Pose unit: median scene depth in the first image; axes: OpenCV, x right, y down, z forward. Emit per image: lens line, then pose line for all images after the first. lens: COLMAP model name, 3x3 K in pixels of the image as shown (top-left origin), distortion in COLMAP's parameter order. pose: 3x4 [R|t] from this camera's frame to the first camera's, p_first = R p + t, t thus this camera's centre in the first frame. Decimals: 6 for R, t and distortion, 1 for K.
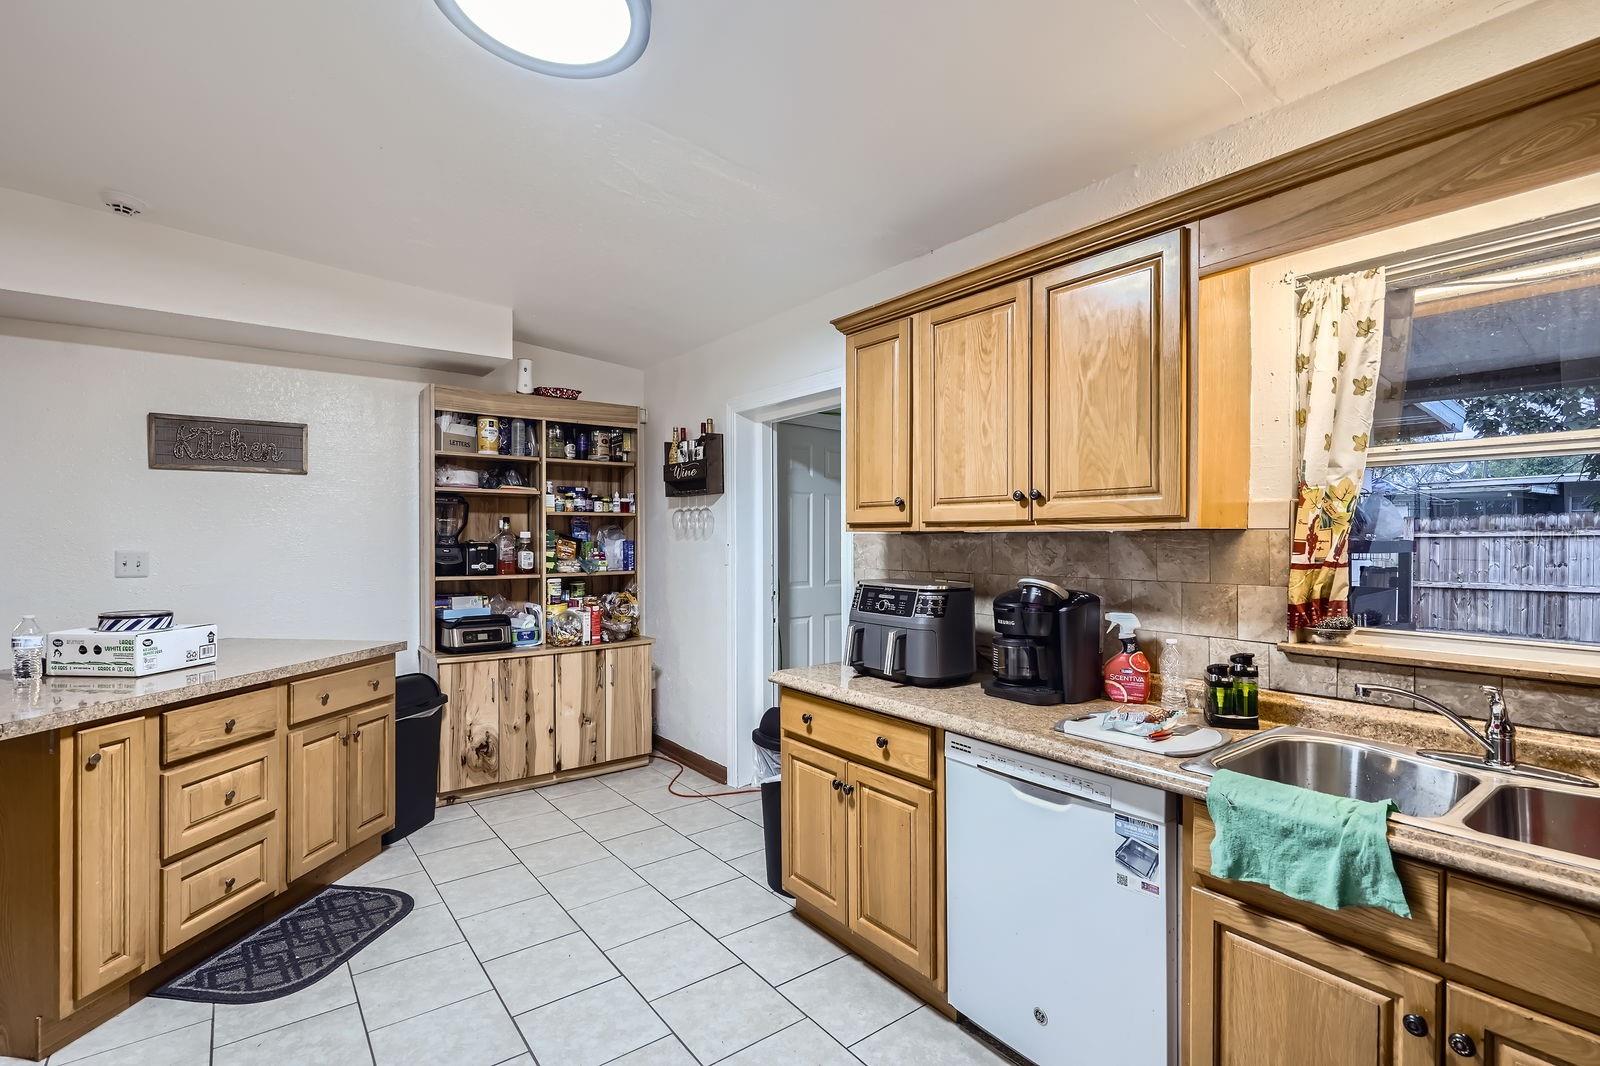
lens RADIAL K [[740.1, 0, 788.2], [0, 740.1, 537.1], [0, 0, 1]] dist [0.001588, -0.002333]
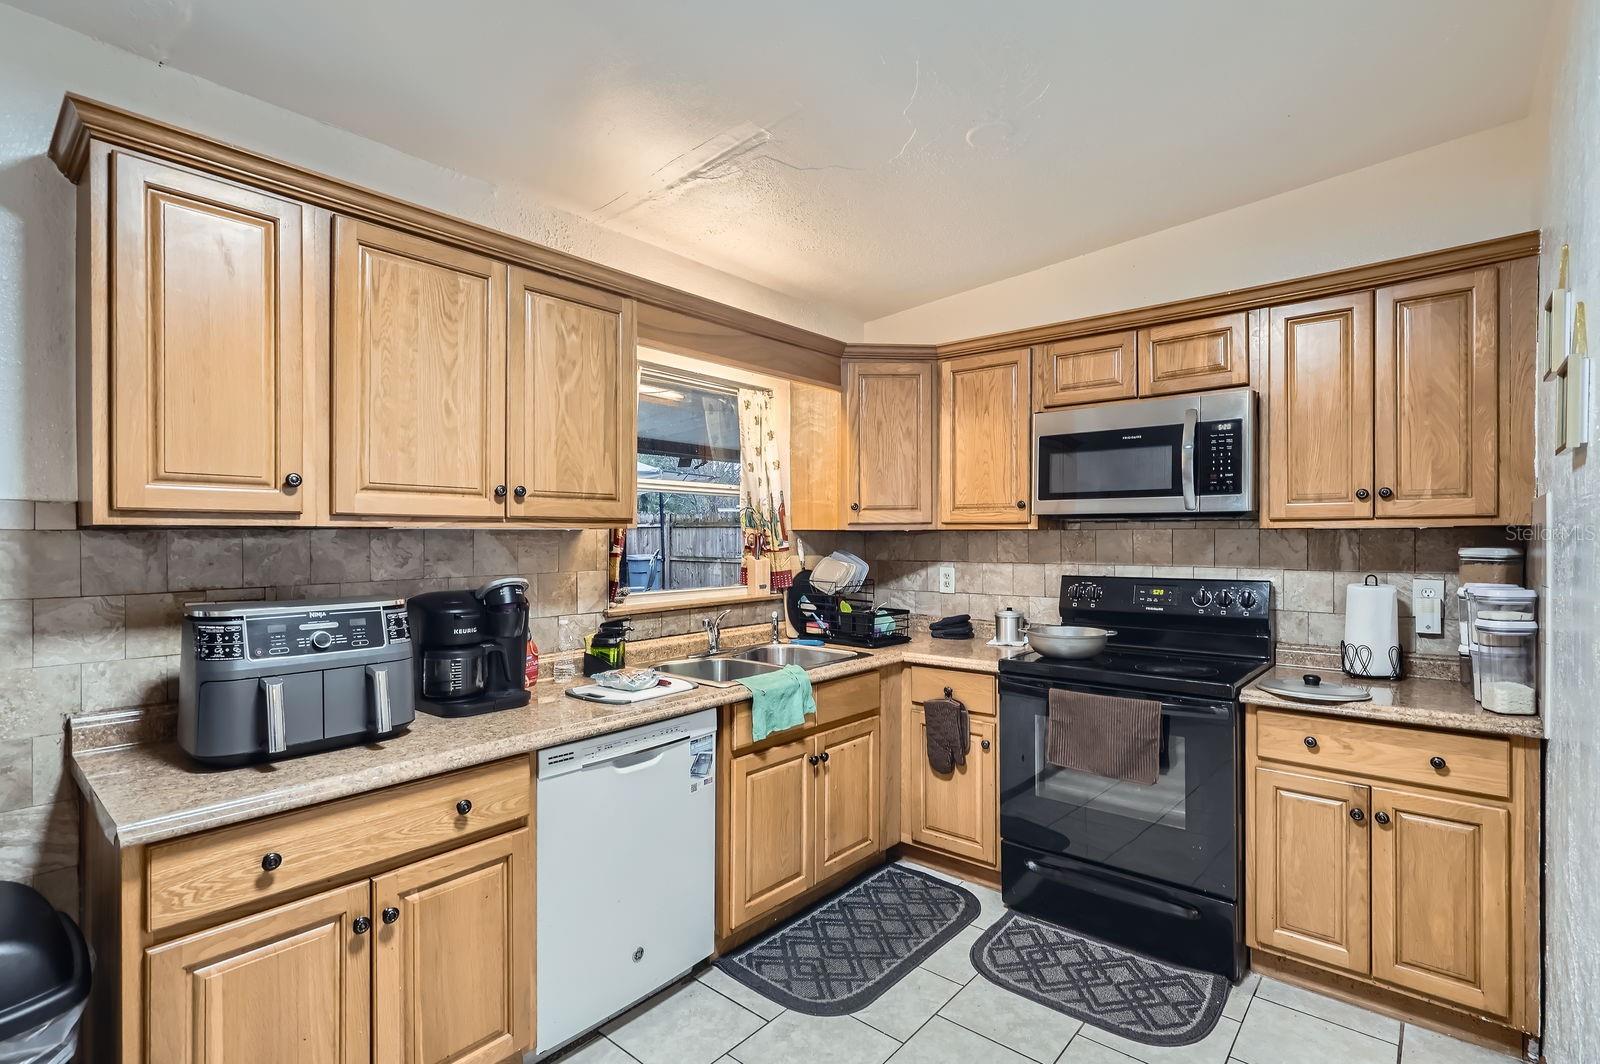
lens RADIAL K [[740.1, 0, 795.1], [0, 740.1, 536.2], [0, 0, 1]] dist [0.001588, -0.002333]
pose [[-0.219040, 0.000486, 0.975716, -0.678438], [0.001888, 0.999998, -0.000074, 0.002395], [-0.975714, 0.001825, -0.219041, 0.830446]]
